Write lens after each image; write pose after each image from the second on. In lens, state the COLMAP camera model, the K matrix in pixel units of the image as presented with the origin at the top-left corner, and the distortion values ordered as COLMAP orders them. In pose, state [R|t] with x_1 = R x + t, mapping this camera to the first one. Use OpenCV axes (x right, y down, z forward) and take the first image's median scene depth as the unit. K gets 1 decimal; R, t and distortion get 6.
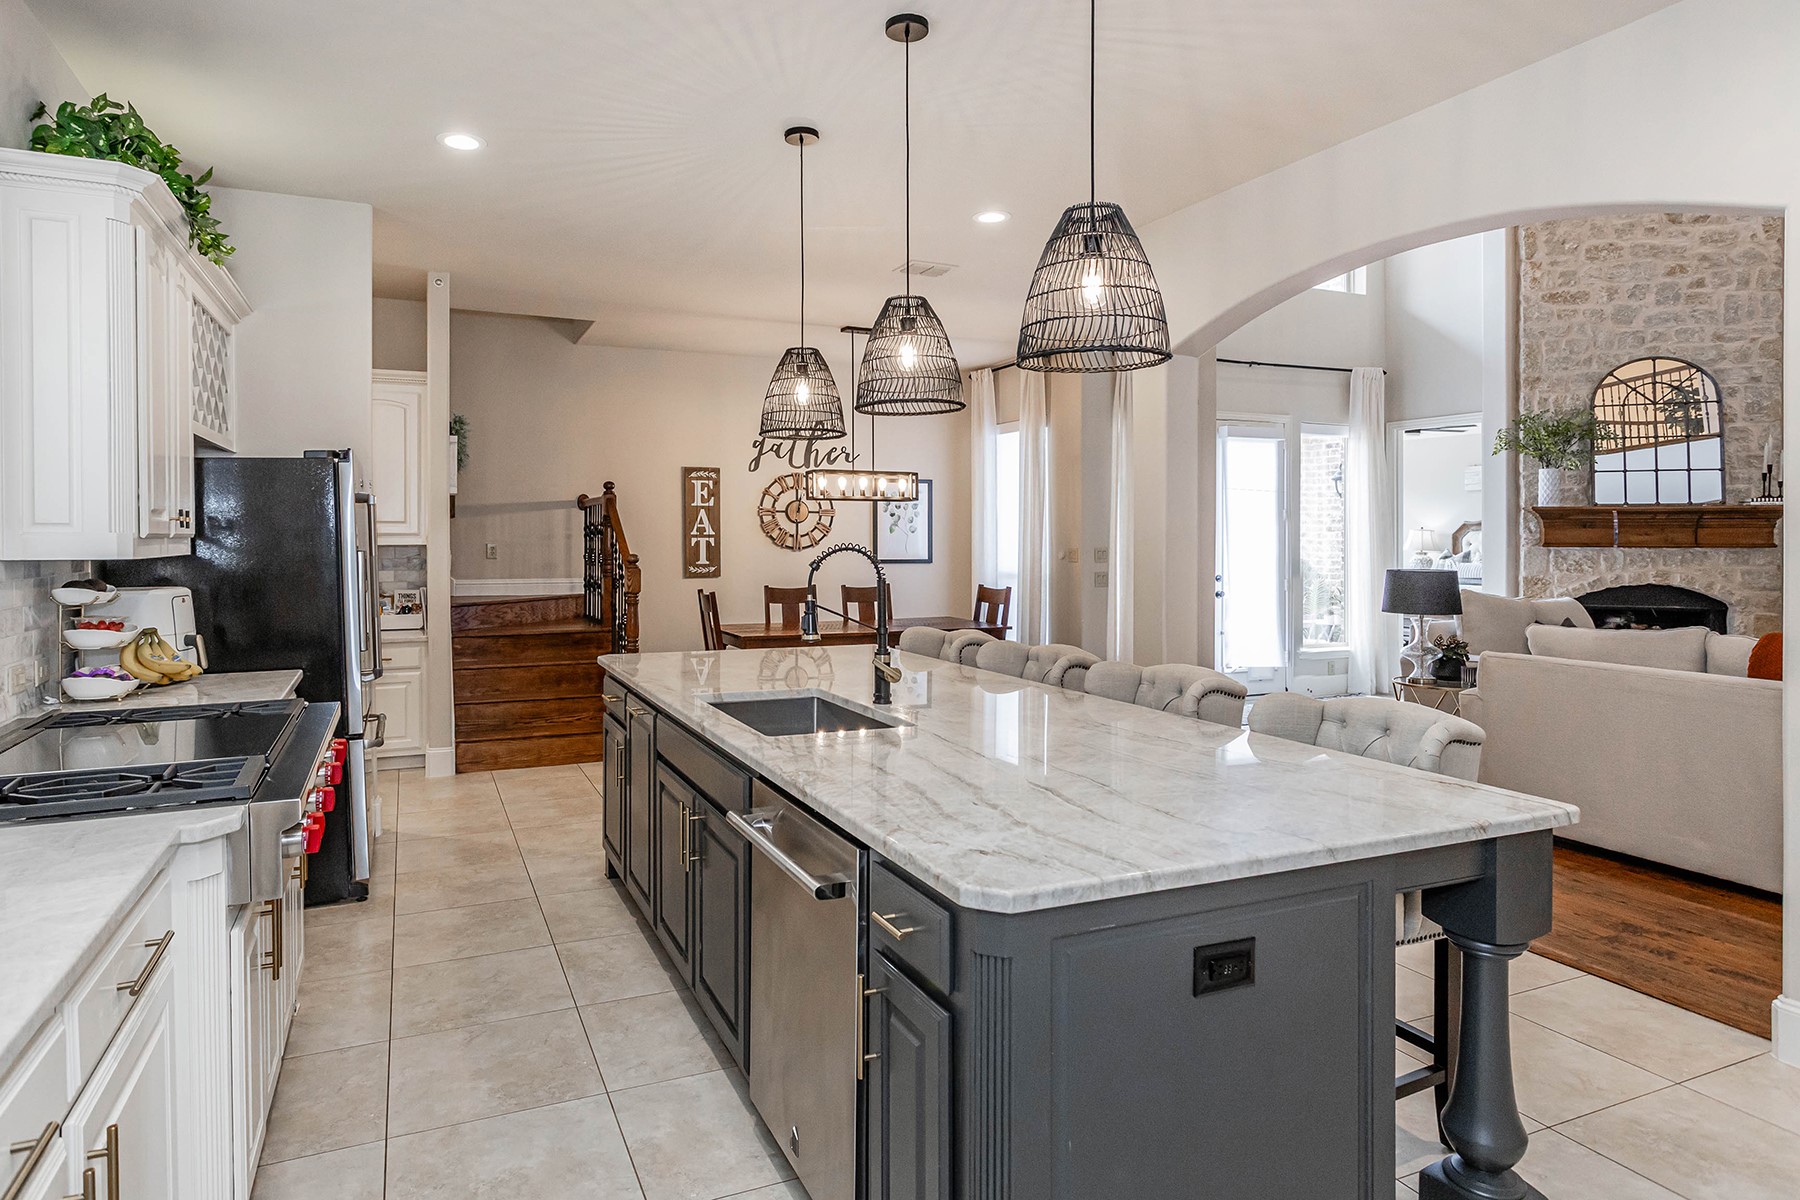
lens RADIAL K [[1016.7, 0, 835.8], [0, 1016.7, 531.1], [0, 0, 1]] dist [0.032522, 0.001341]
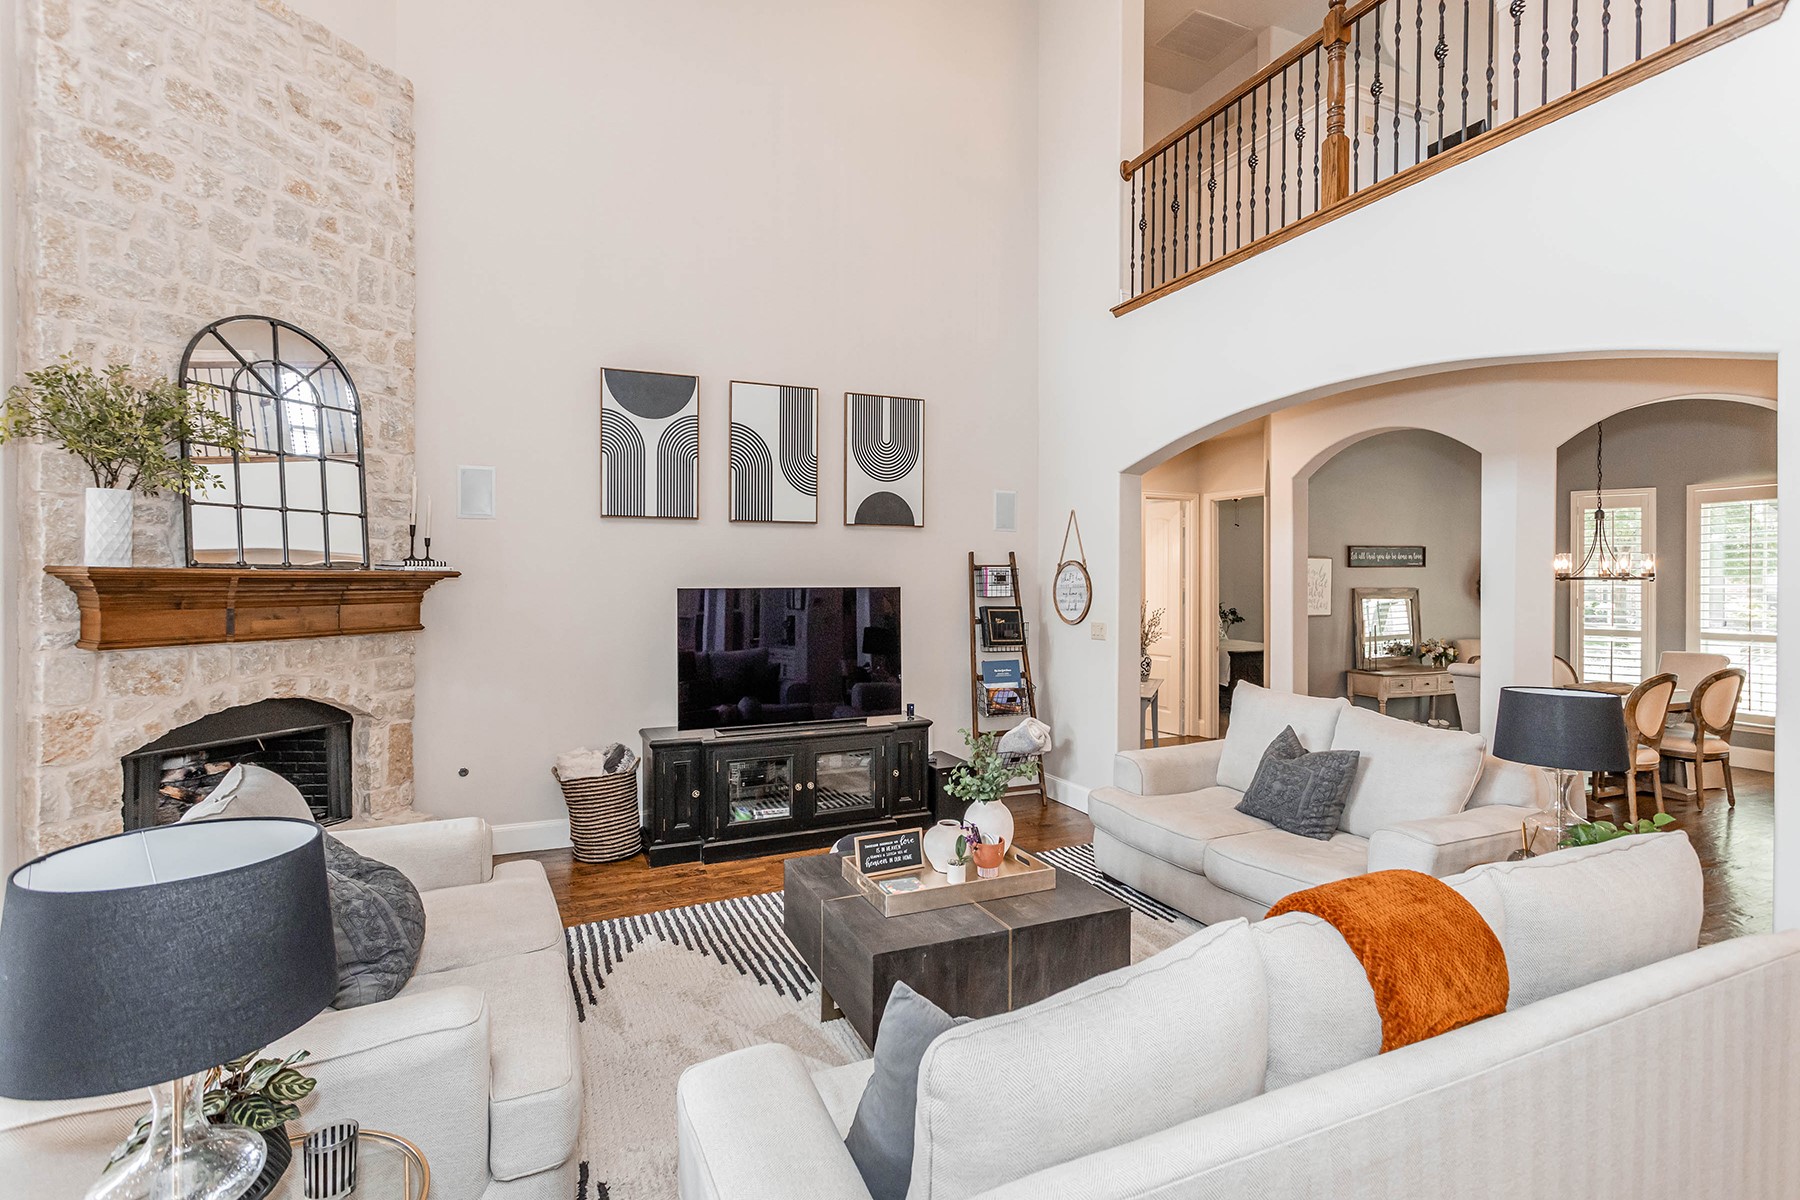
lens RADIAL K [[860.2, 0, 889.4], [0, 860.2, 580.9], [0, 0, 1]] dist [-0.004725, -0.000558]
pose [[-0.015280, -0.005454, 0.999868, 0.287111], [-0.003414, 0.999980, 0.005402, -0.020844], [-0.999877, -0.003331, -0.015298, 0.651389]]
